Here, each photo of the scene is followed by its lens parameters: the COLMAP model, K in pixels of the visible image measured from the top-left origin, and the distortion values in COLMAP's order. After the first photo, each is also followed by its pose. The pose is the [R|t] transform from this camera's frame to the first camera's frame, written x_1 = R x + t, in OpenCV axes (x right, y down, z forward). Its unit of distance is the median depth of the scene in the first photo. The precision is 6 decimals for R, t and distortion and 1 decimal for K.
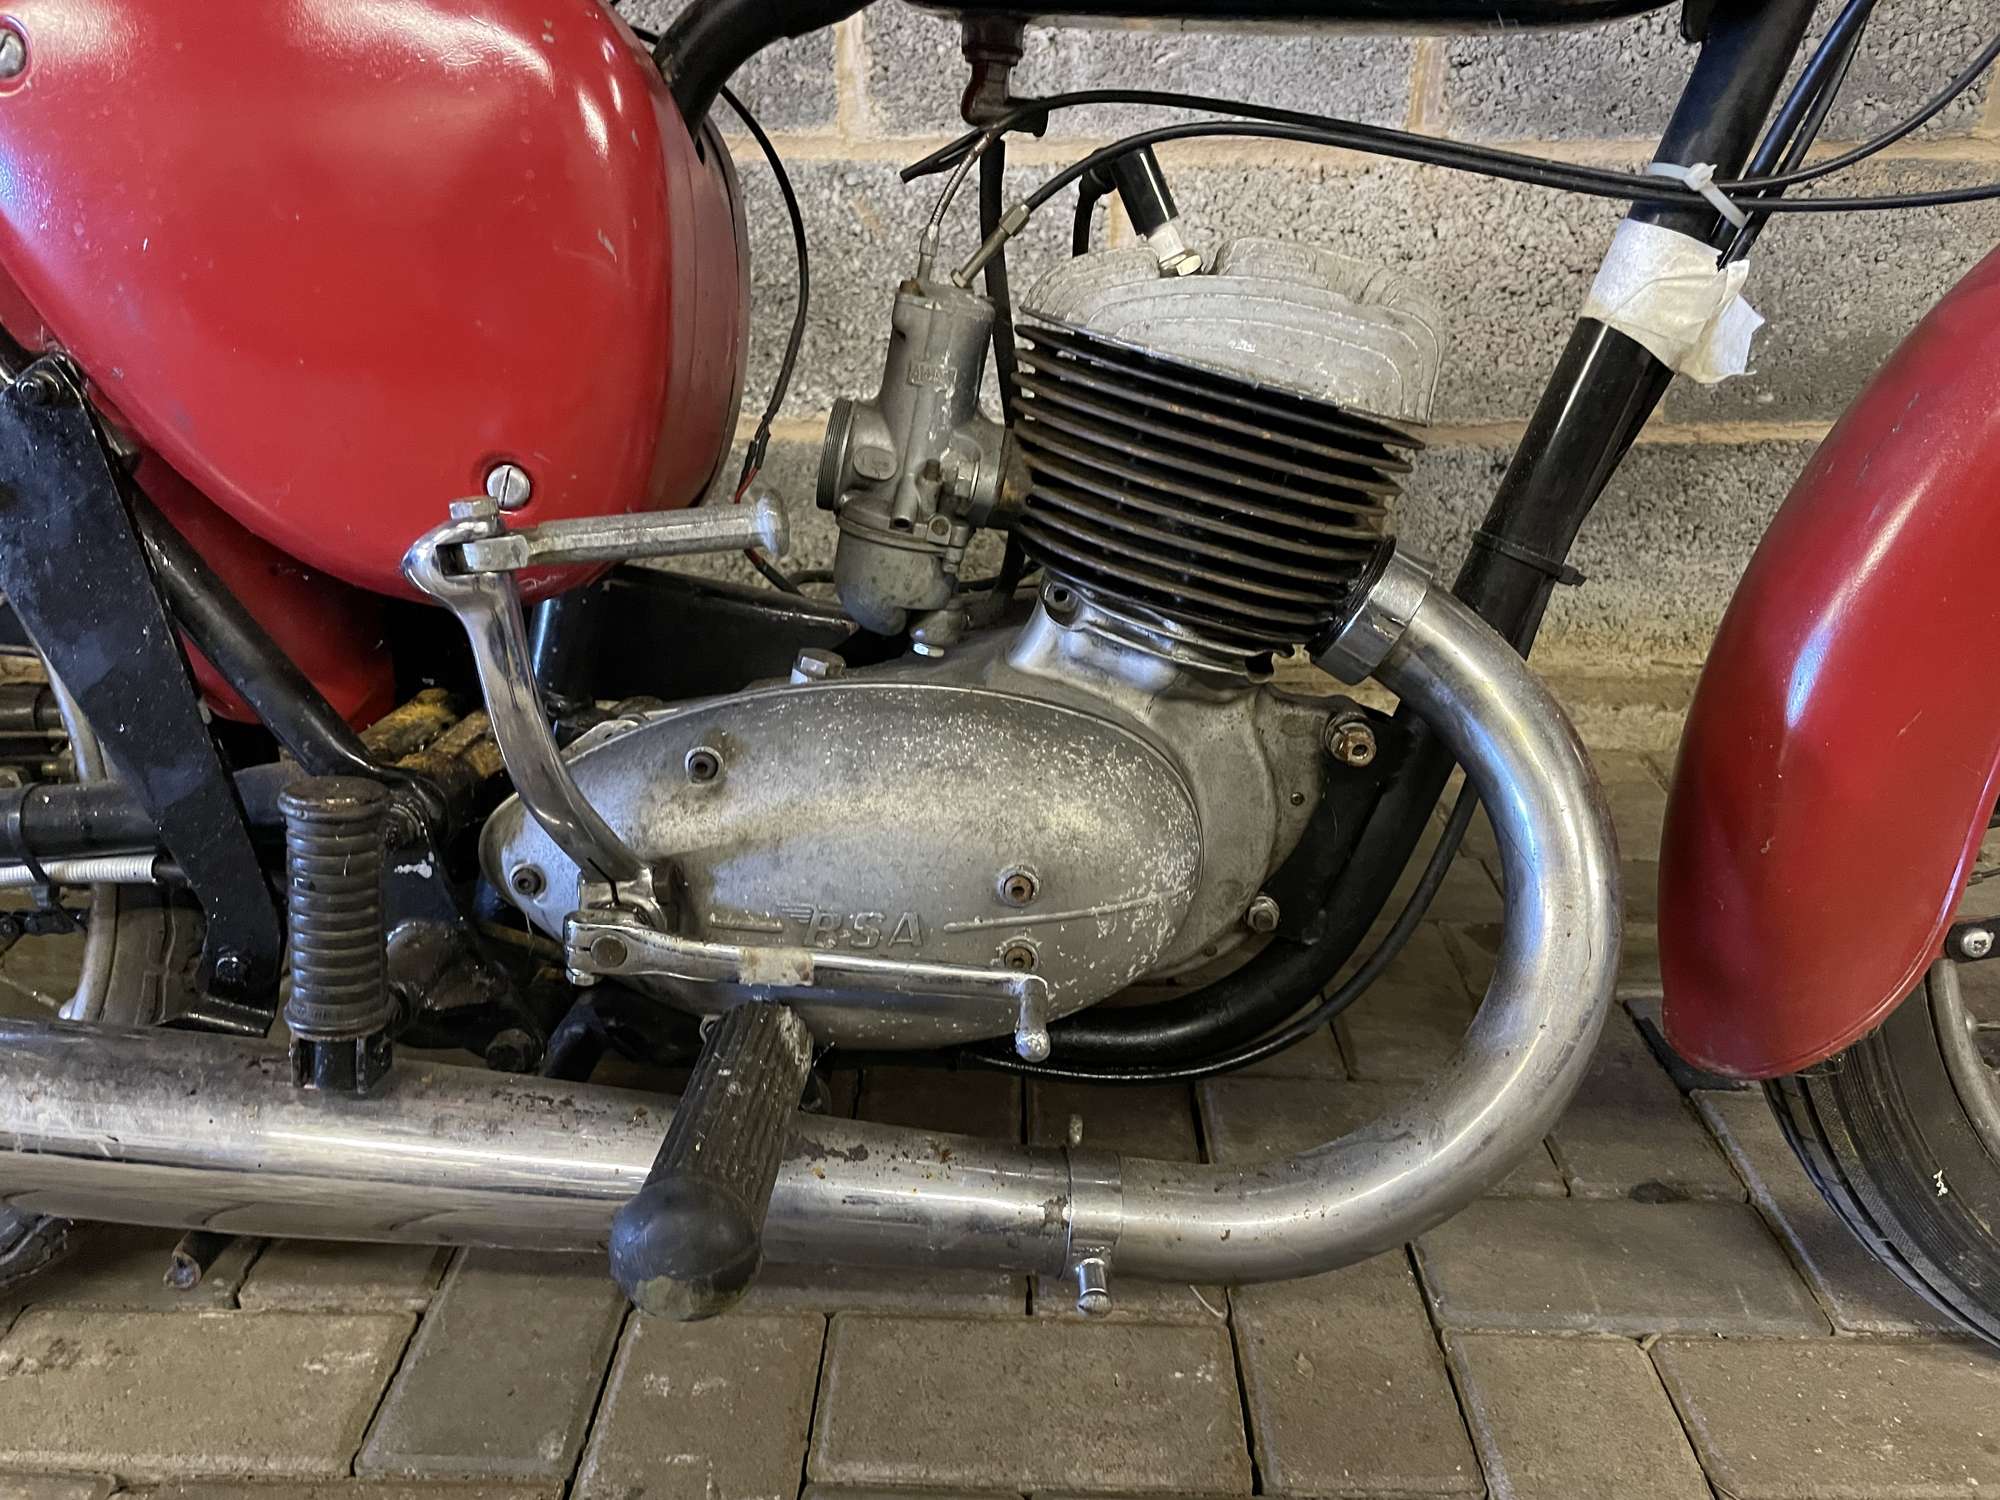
lens RADIAL K [[1546.8, 0, 987.9], [0, 1546.8, 750.3], [0, 0, 1]] dist [0.079868, -0.127840]
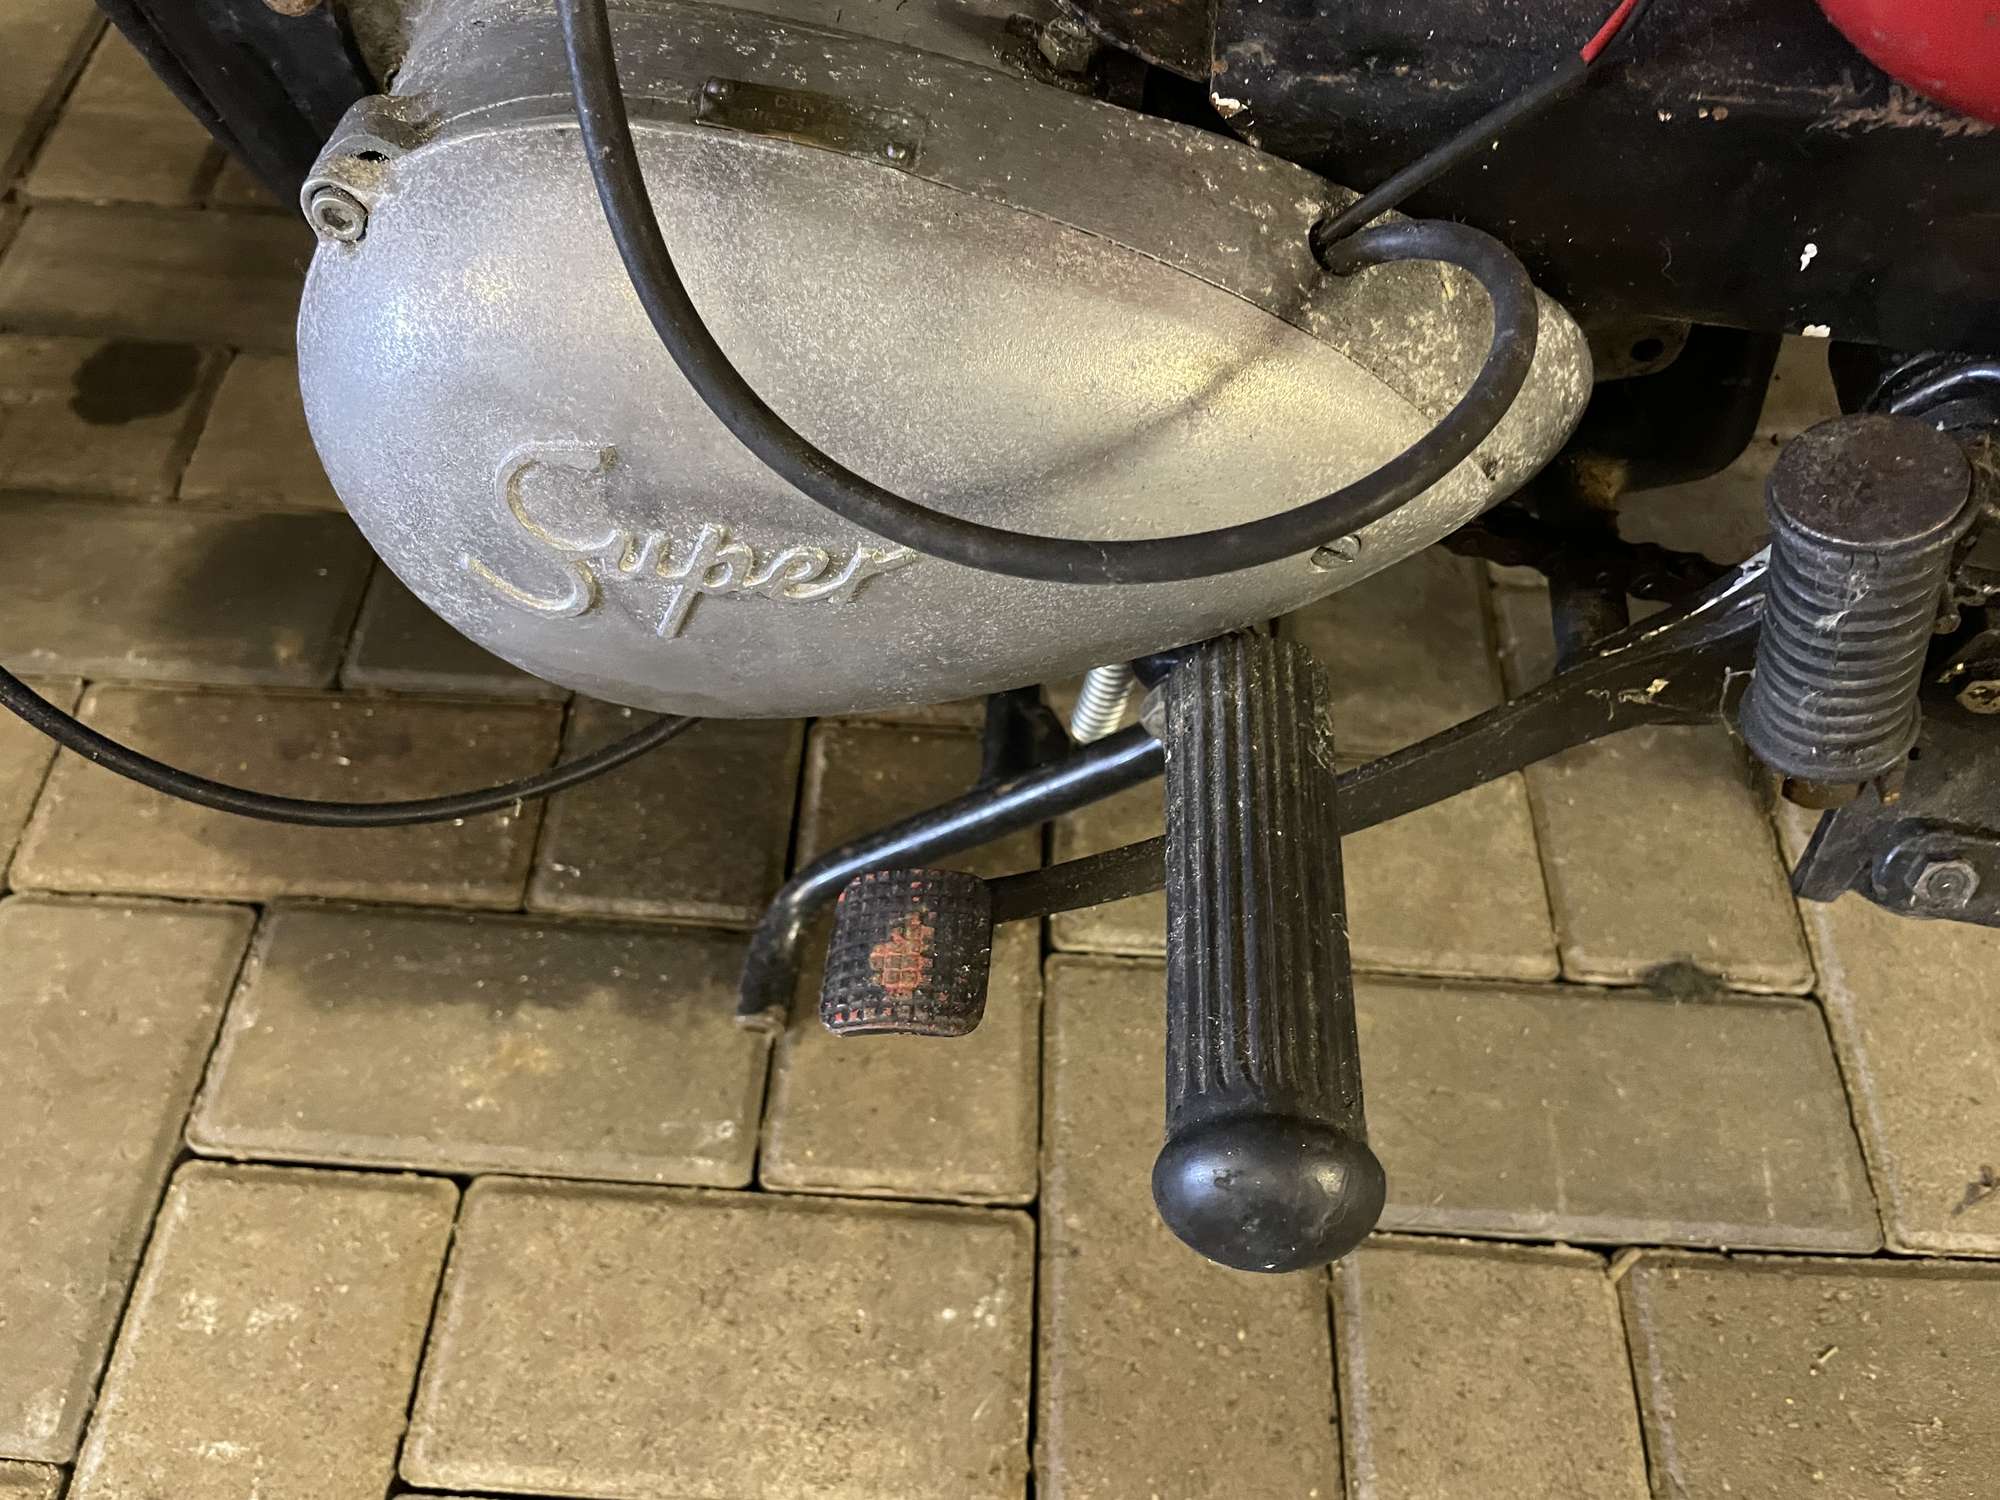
lens RADIAL K [[1546.8, 0, 983.1], [0, 1546.8, 759.3], [0, 0, 1]] dist [0.079868, -0.127840]
pose [[0.999089, 0.041185, 0.011188, 0.122938], [-0.040740, 0.842283, 0.537494, -0.196158], [0.012713, -0.537461, 0.843193, 0.554854]]
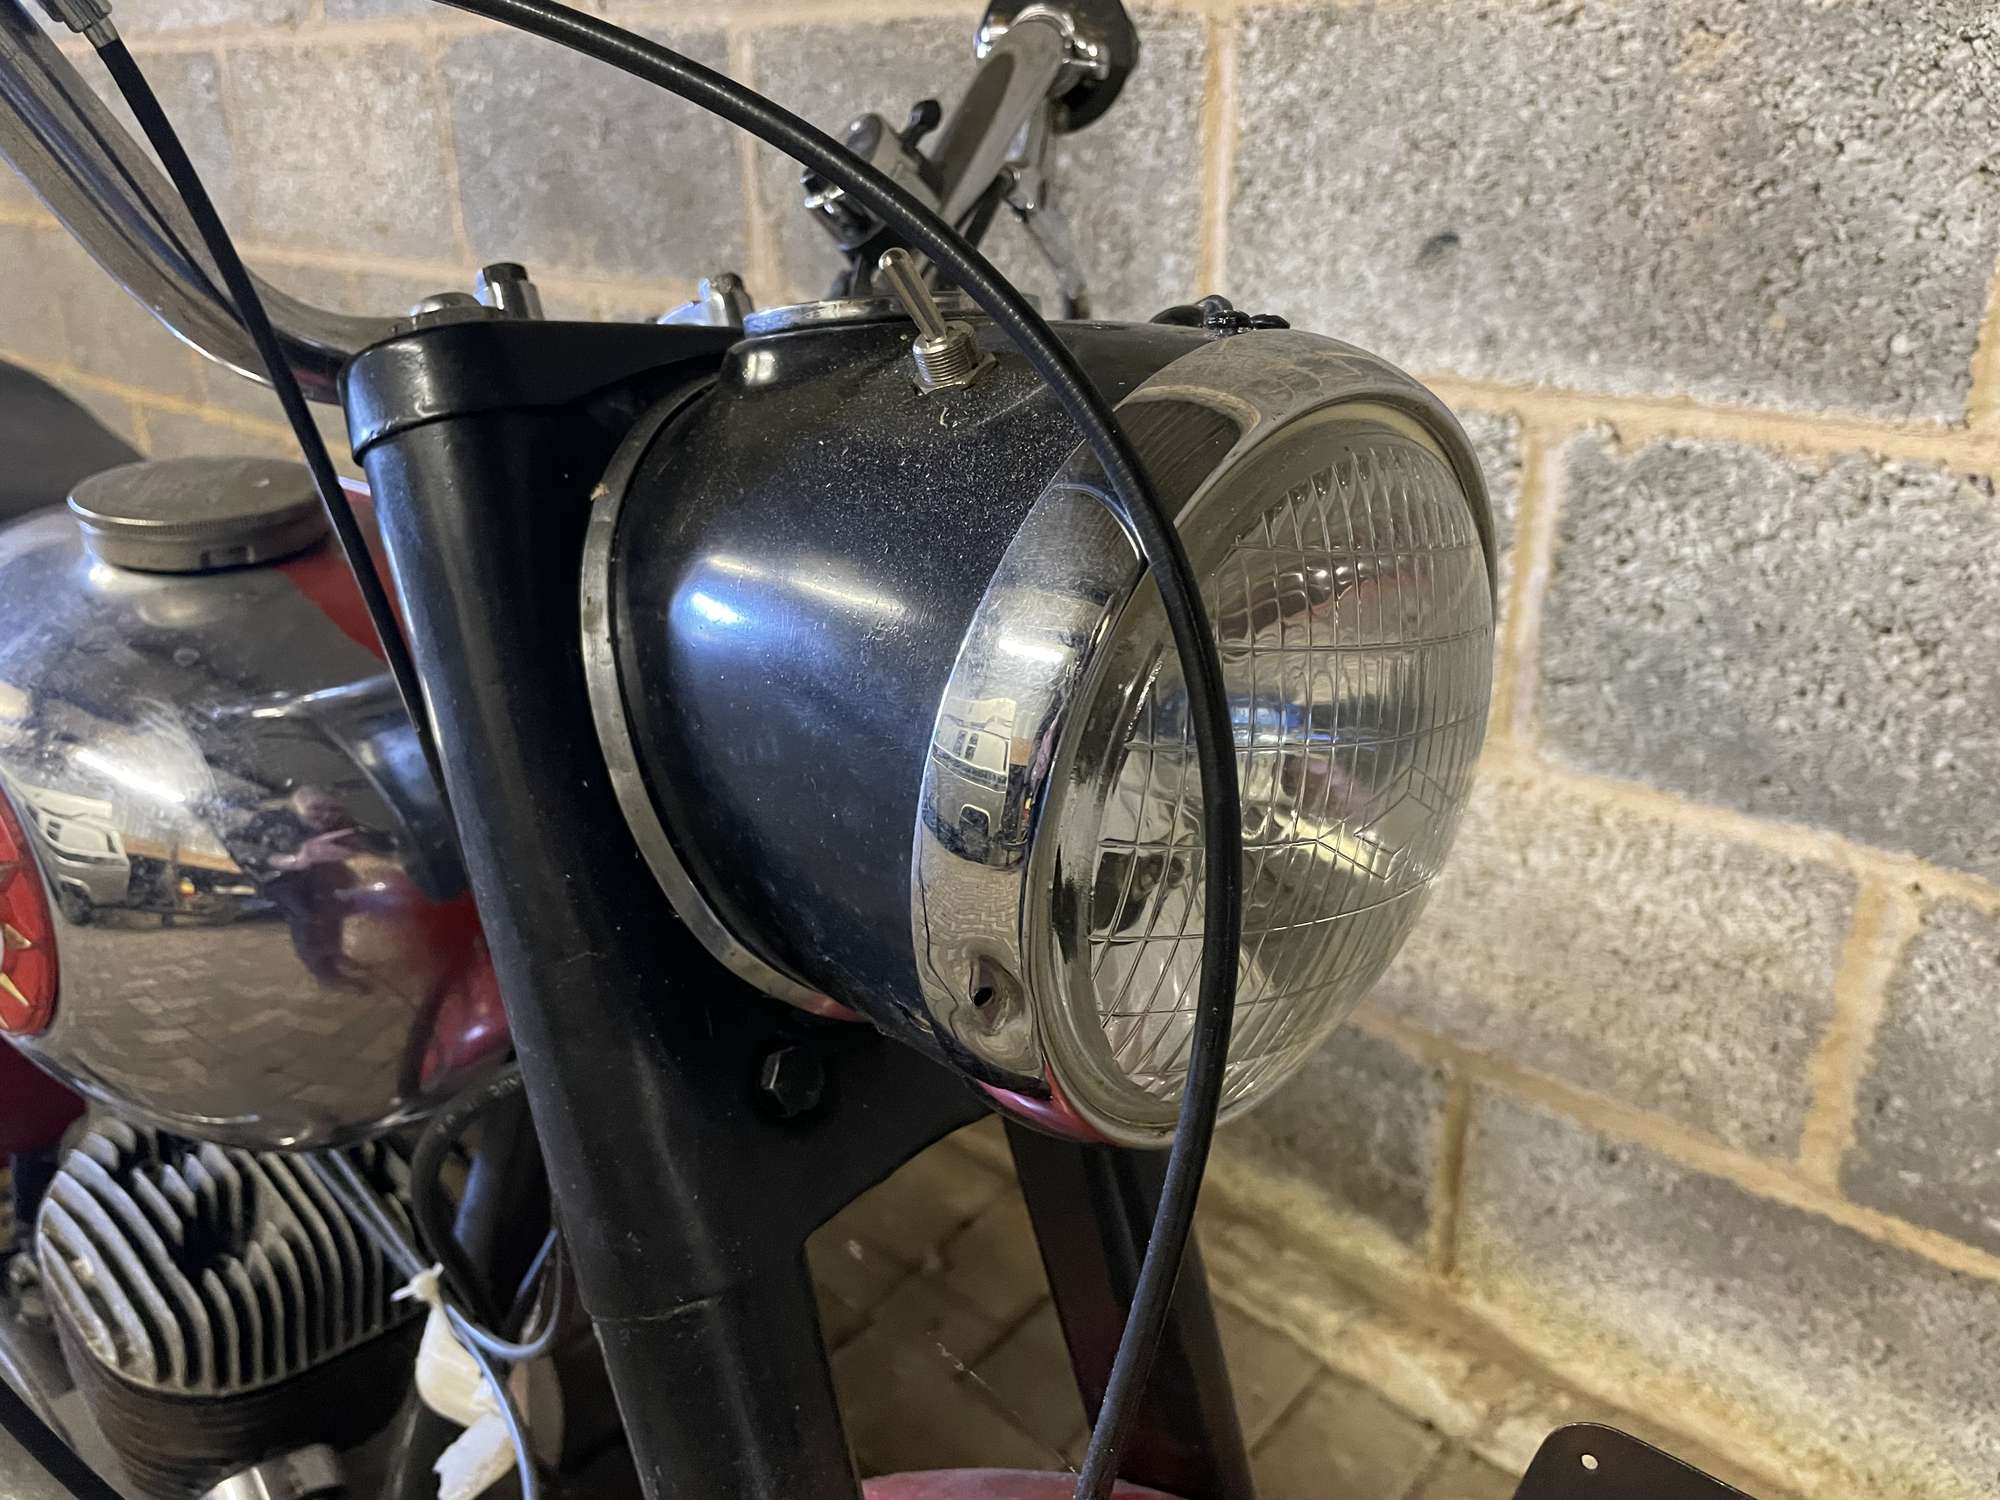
lens RADIAL K [[1546.8, 0, 995.3], [0, 1546.8, 736.5], [0, 0, 1]] dist [0.079868, -0.127840]
pose [[0.764144, 0.245076, -0.596676, 0.943451], [-0.256010, 0.964266, 0.068194, -0.661620], [0.592067, 0.100645, 0.799580, 0.359174]]
